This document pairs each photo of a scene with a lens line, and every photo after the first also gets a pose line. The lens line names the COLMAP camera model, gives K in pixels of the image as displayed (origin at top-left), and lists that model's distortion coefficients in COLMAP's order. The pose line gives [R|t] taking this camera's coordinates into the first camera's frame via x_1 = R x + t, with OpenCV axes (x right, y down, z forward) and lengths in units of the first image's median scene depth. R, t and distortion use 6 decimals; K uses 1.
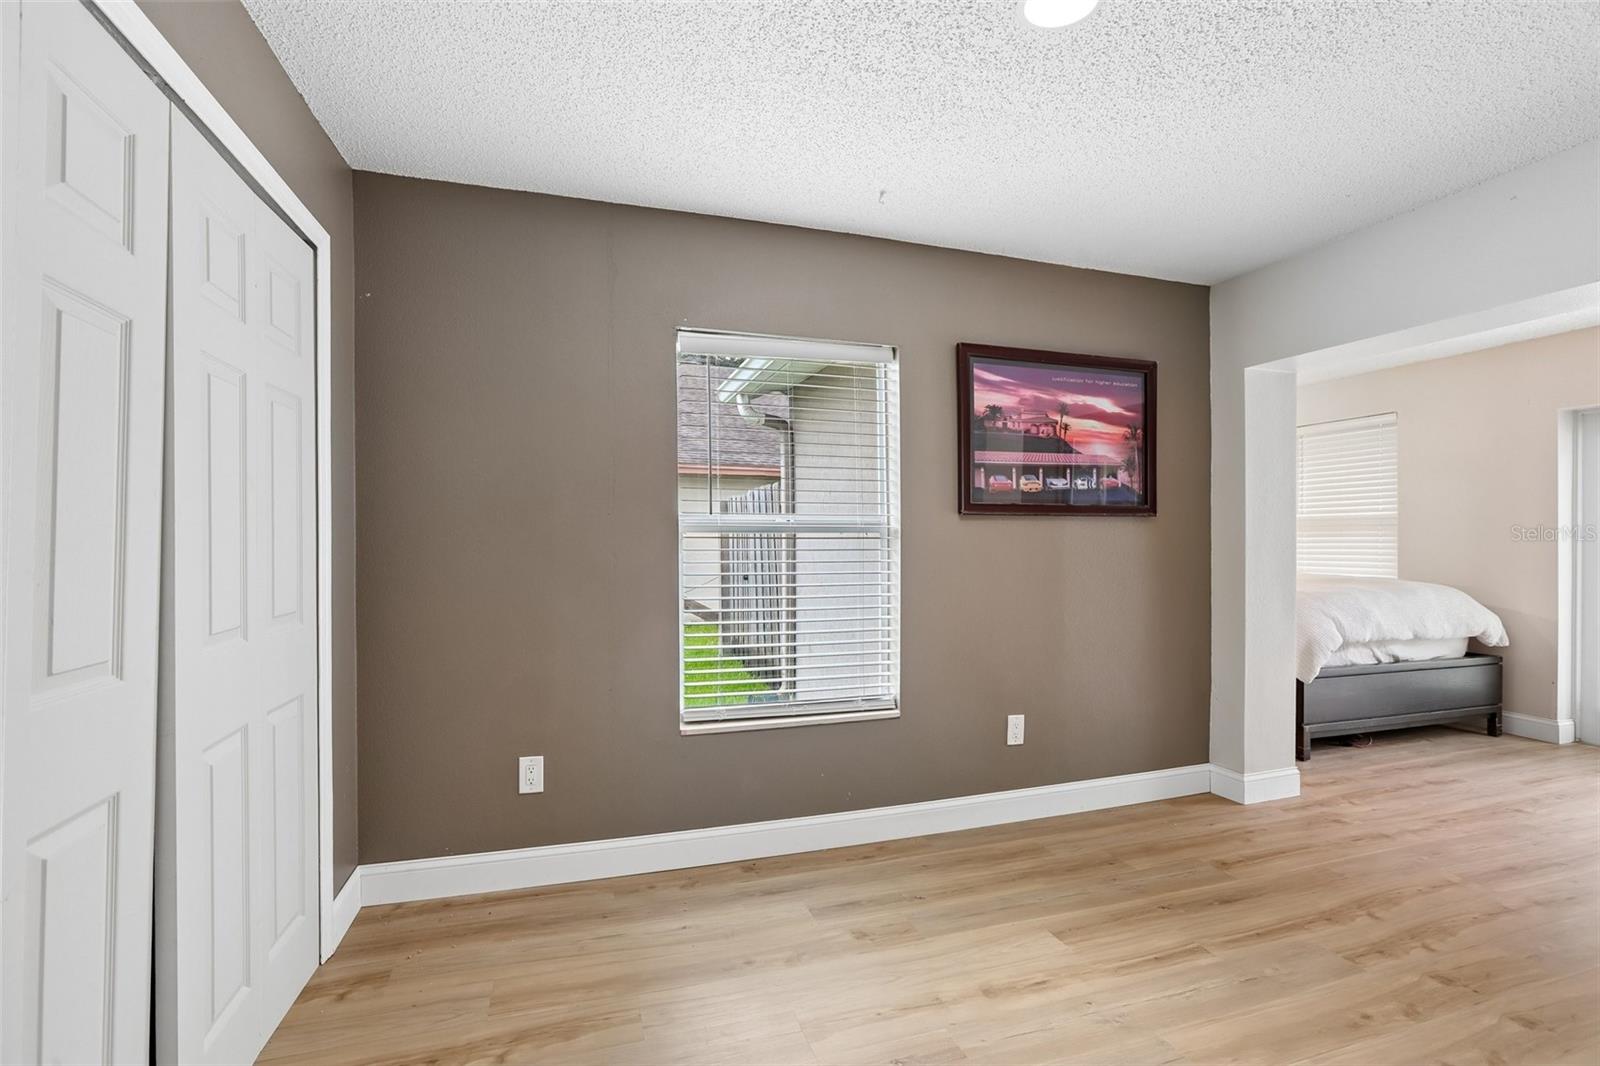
lens RADIAL K [[726.3, 0, 806.2], [0, 726.3, 540.2], [0, 0, 1]] dist [-0.049287, 0.015865]
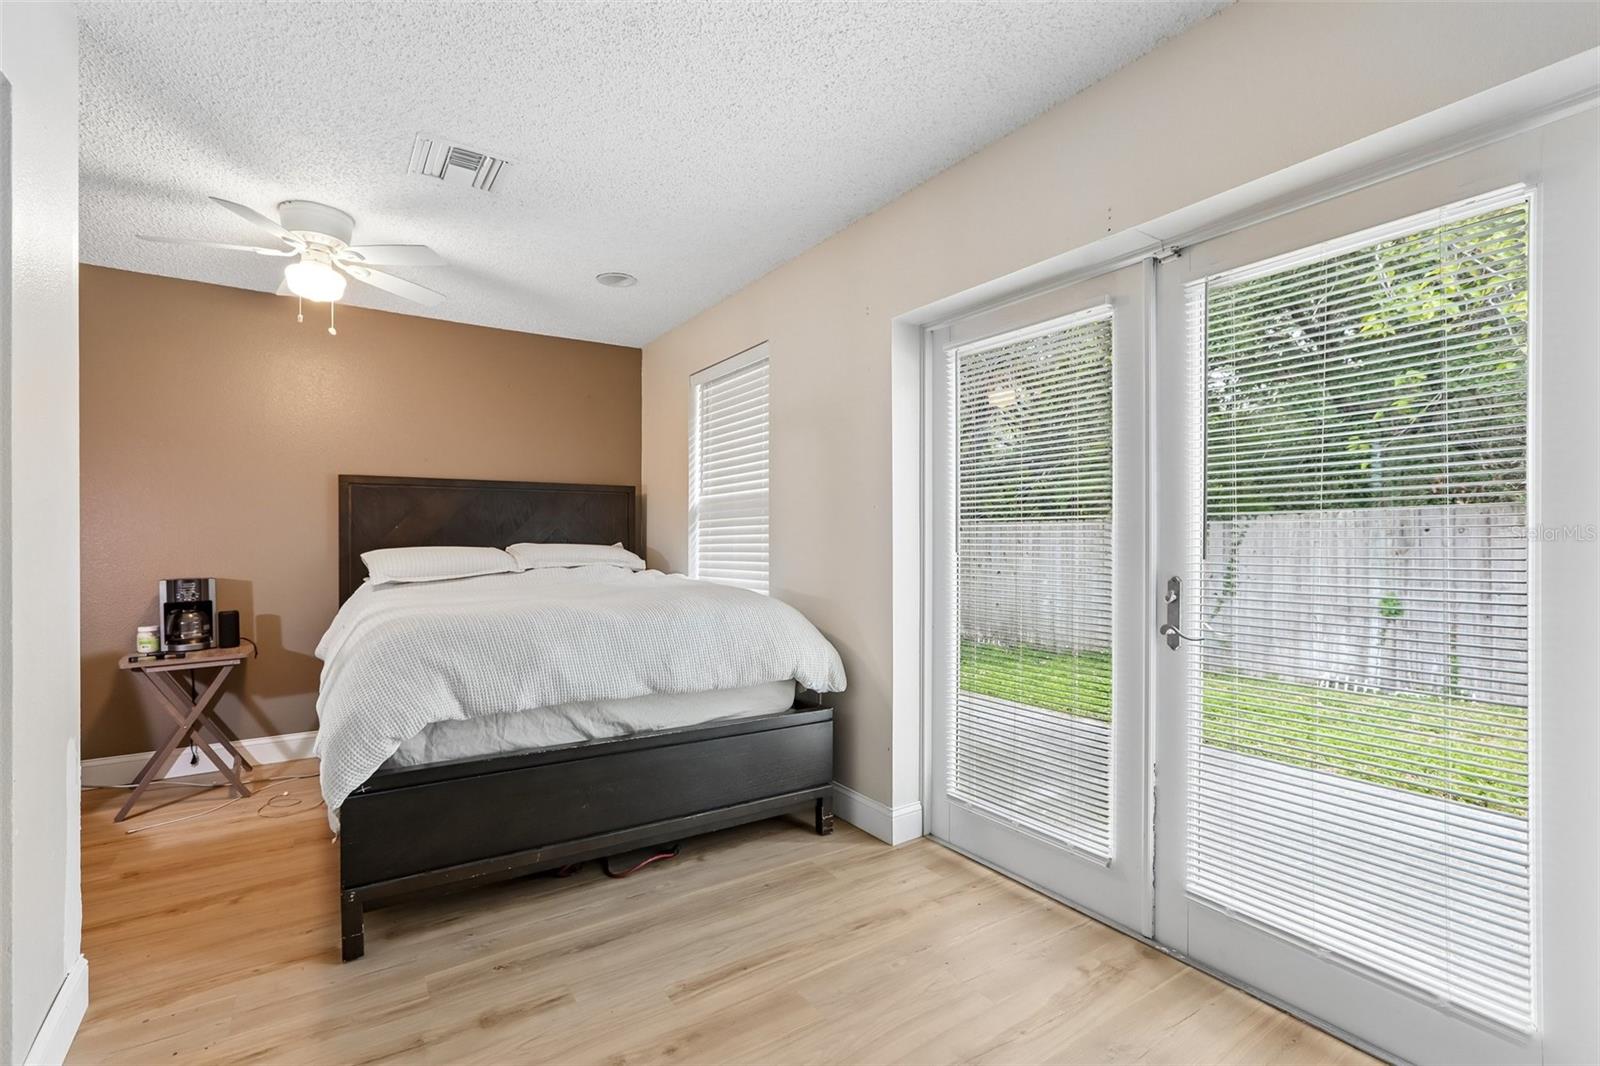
lens RADIAL K [[725.3, 0, 785.8], [0, 725.3, 542.5], [0, 0, 1]] dist [-0.028445, 0.016103]
pose [[0.958615, -0.002083, 0.284698, 1.064968], [0.002244, 0.999997, -0.000239, 0.022365], [-0.284697, 0.000868, 0.958617, 0.532449]]
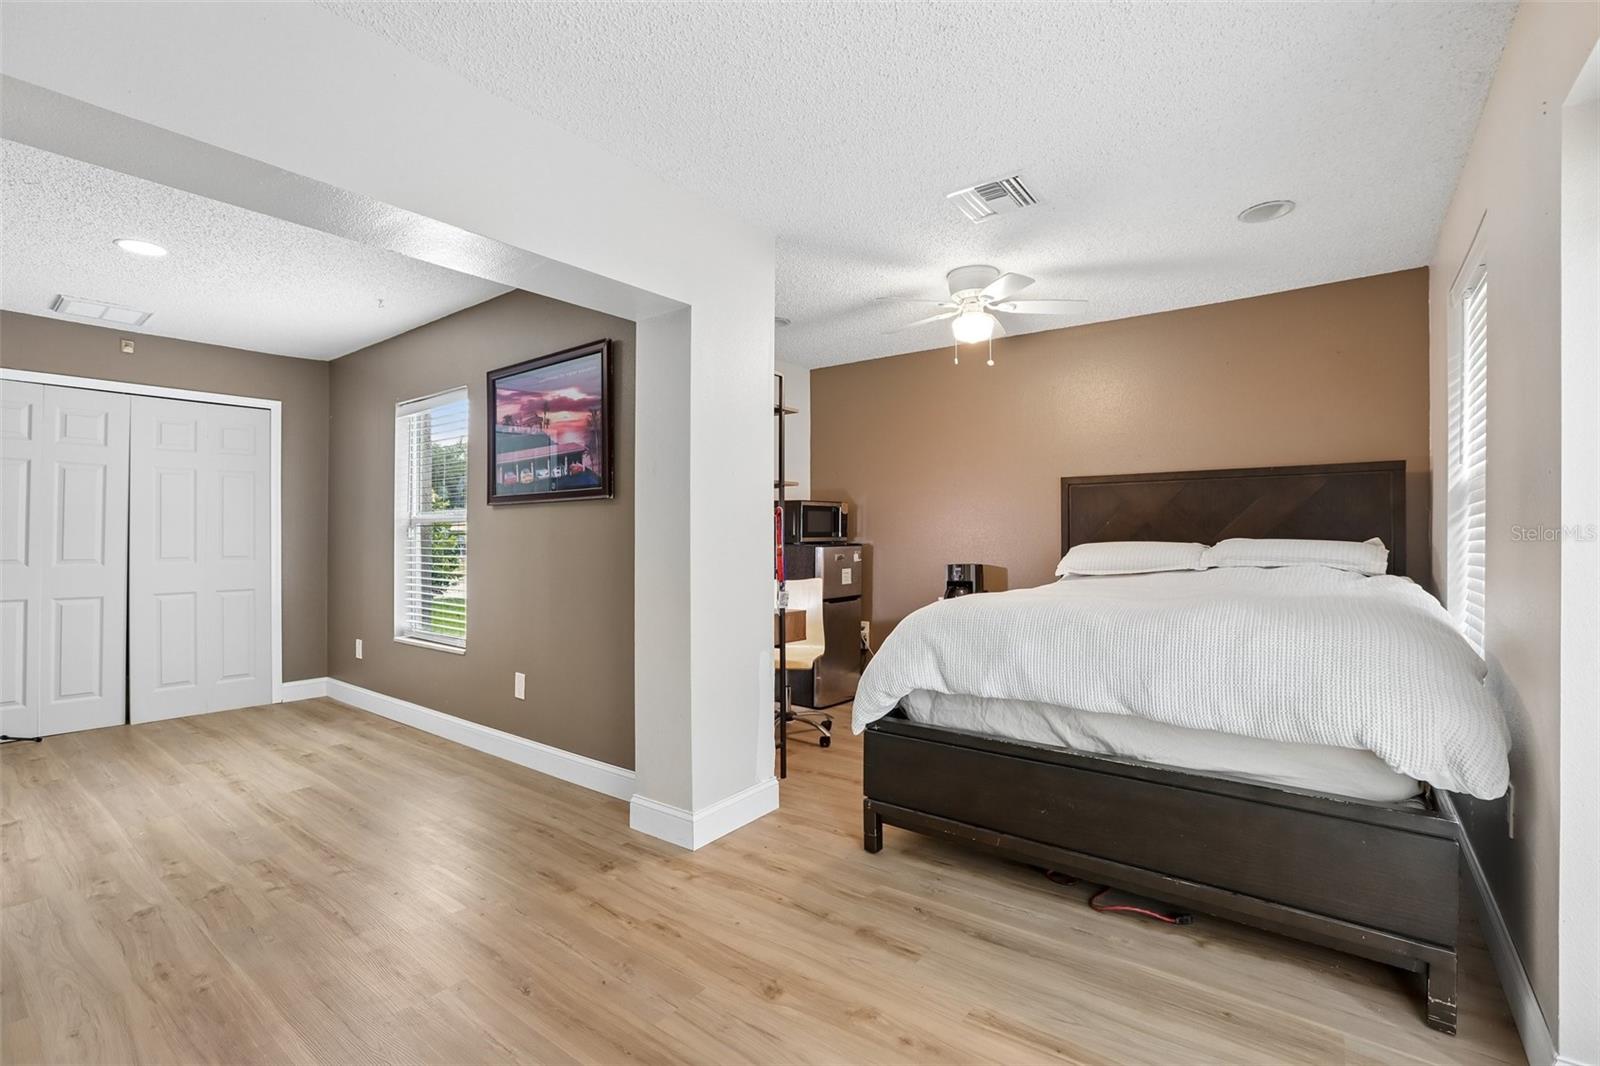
lens RADIAL K [[732.5, 0, 800.0], [0, 732.5, 533.0], [0, 0, 1]] dist [-0.046318, 0.016830]
pose [[0.574368, -0.005937, -0.818575, 1.529417], [0.000572, 0.999976, -0.006851, 0.021397], [0.818597, 0.003466, 0.574358, 0.691244]]
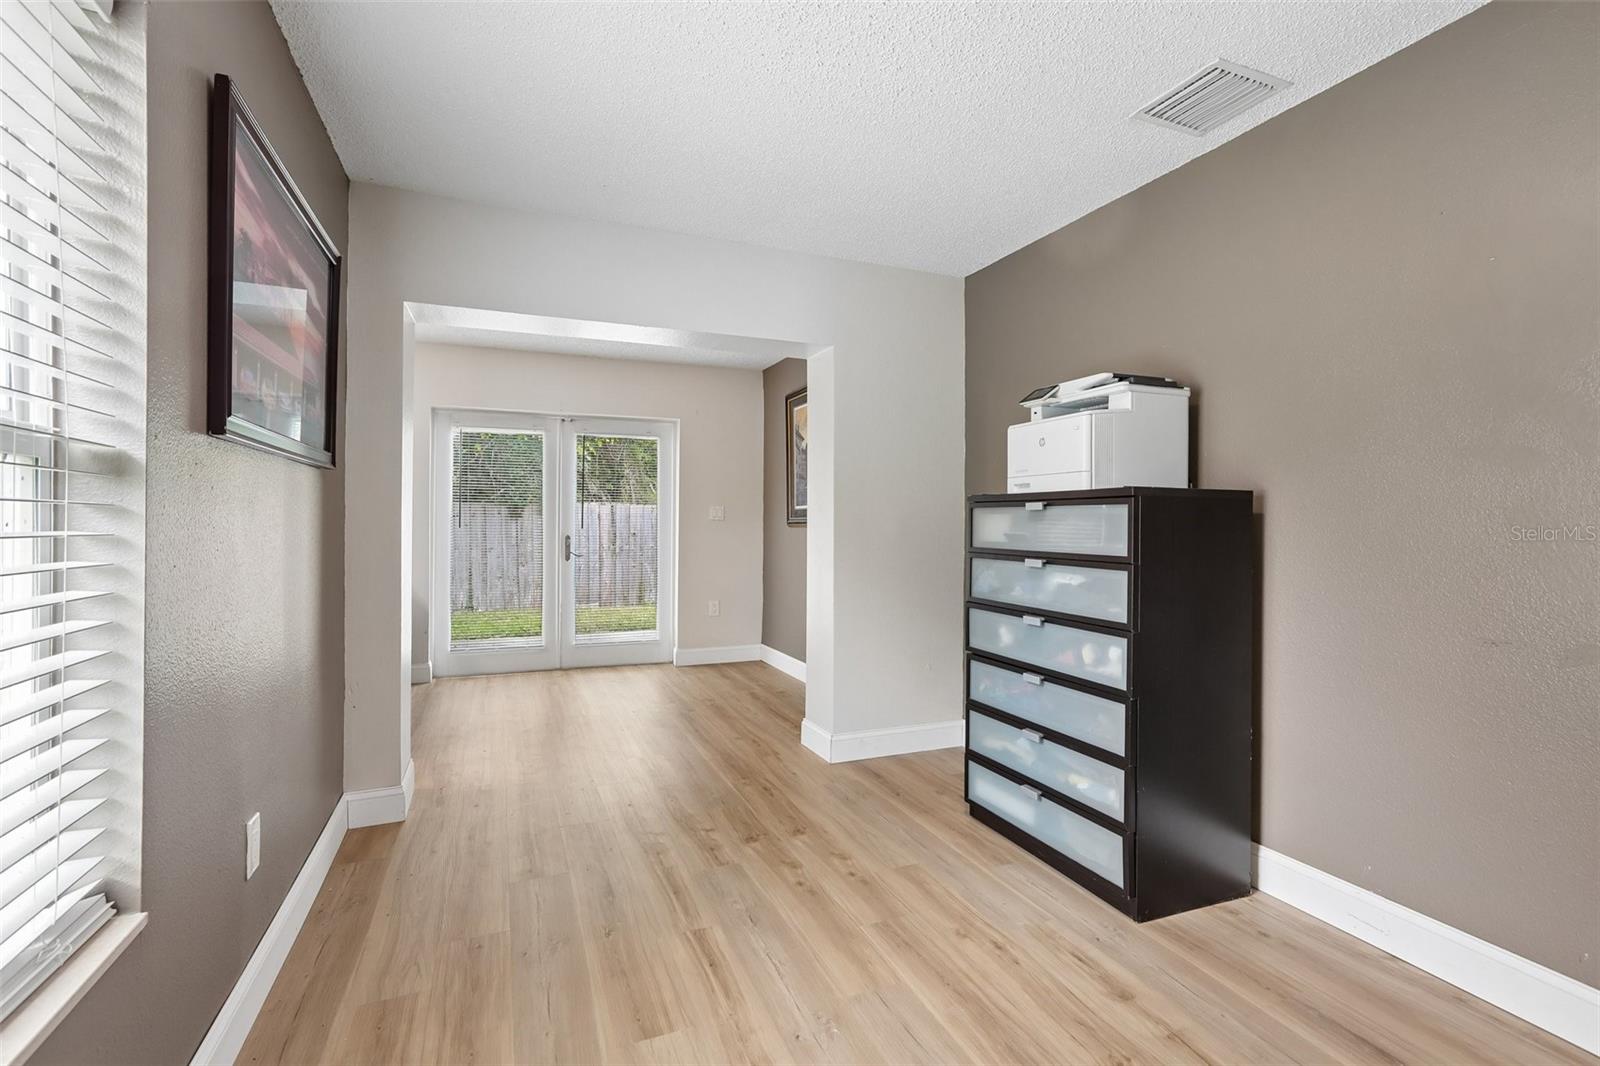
lens RADIAL K [[725.3, 0, 785.8], [0, 725.3, 542.5], [0, 0, 1]] dist [-0.028445, 0.016103]
pose [[-0.072838, -0.028016, 0.996950, -0.265365], [0.000485, 0.999604, 0.028126, 0.020996], [-0.997344, 0.002532, -0.072796, 0.641090]]
